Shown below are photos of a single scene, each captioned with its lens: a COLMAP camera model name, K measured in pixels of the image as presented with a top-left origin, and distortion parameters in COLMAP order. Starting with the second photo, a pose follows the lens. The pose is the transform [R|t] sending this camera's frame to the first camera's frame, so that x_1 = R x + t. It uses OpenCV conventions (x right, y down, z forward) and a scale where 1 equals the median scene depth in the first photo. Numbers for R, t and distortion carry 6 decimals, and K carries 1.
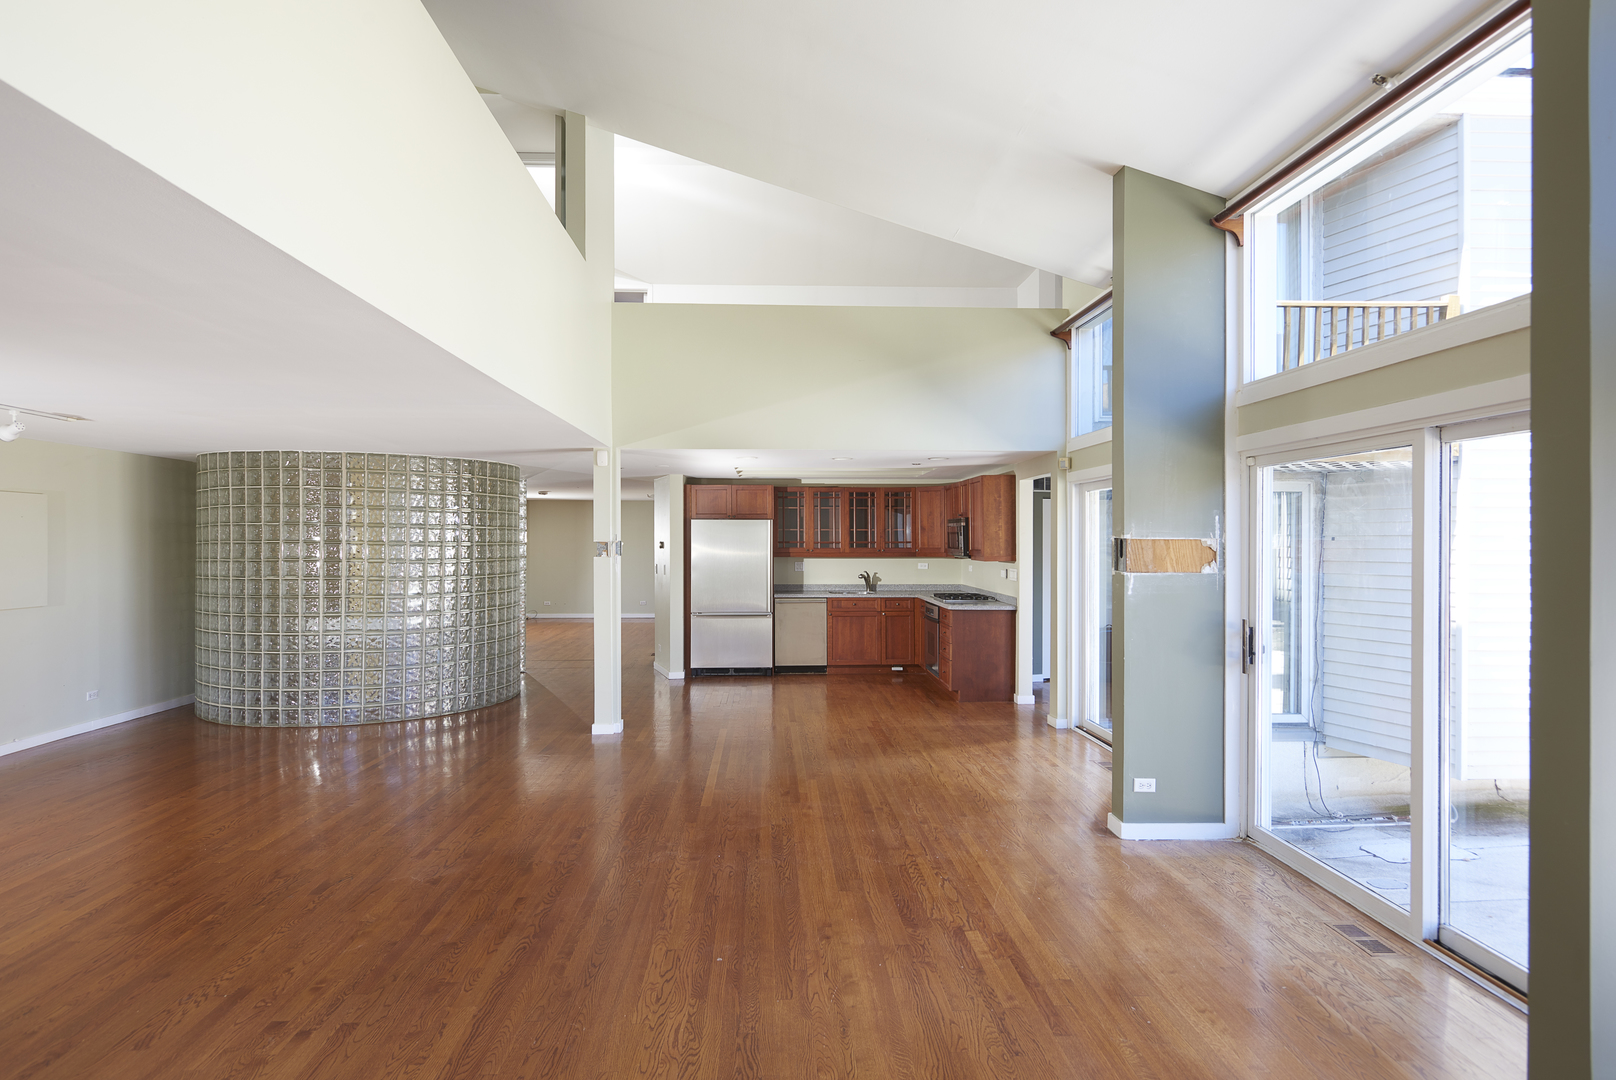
lens RADIAL K [[886.1, 0, 812.4], [0, 886.1, 540.1], [0, 0, 1]] dist [-0.000611, -0.000009]
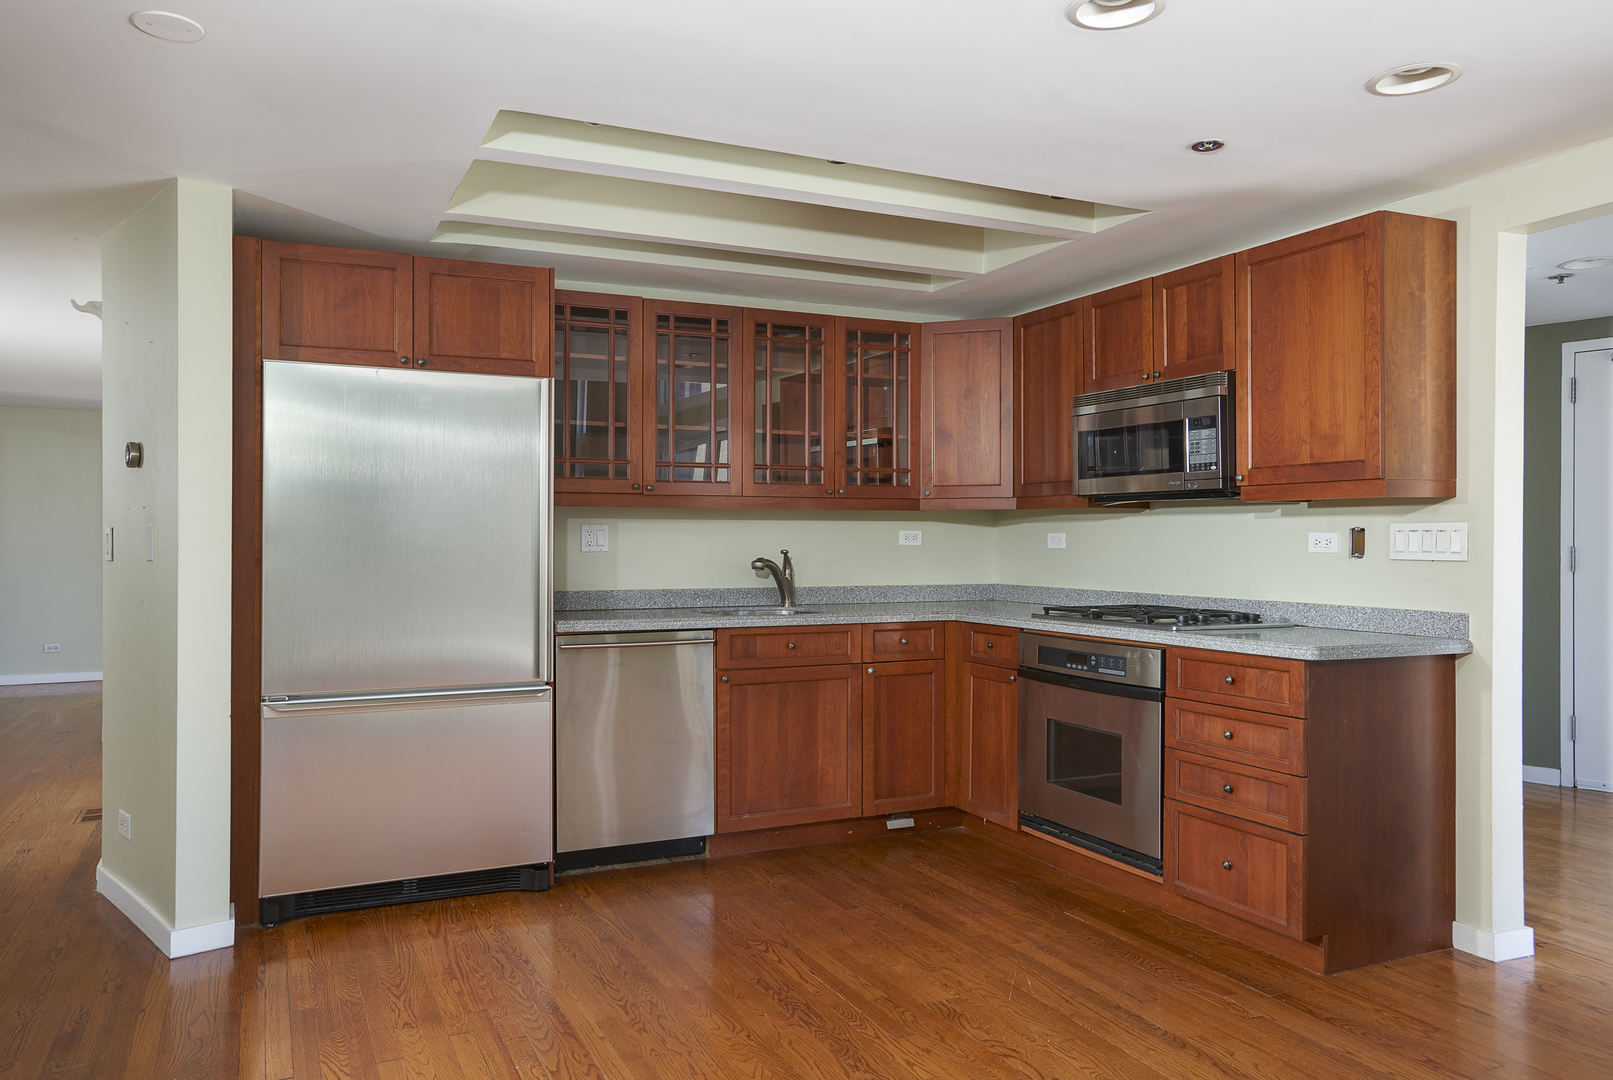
lens RADIAL K [[1141.4, 0, 803.3], [0, 1141.4, 535.4], [0, 0, 1]] dist [-0.002412, -0.000617]
pose [[0.923471, 0.006870, 0.383607, -0.115847], [-0.003510, 0.999949, -0.009459, 0.034861], [-0.383652, 0.007389, 0.923448, 0.598729]]
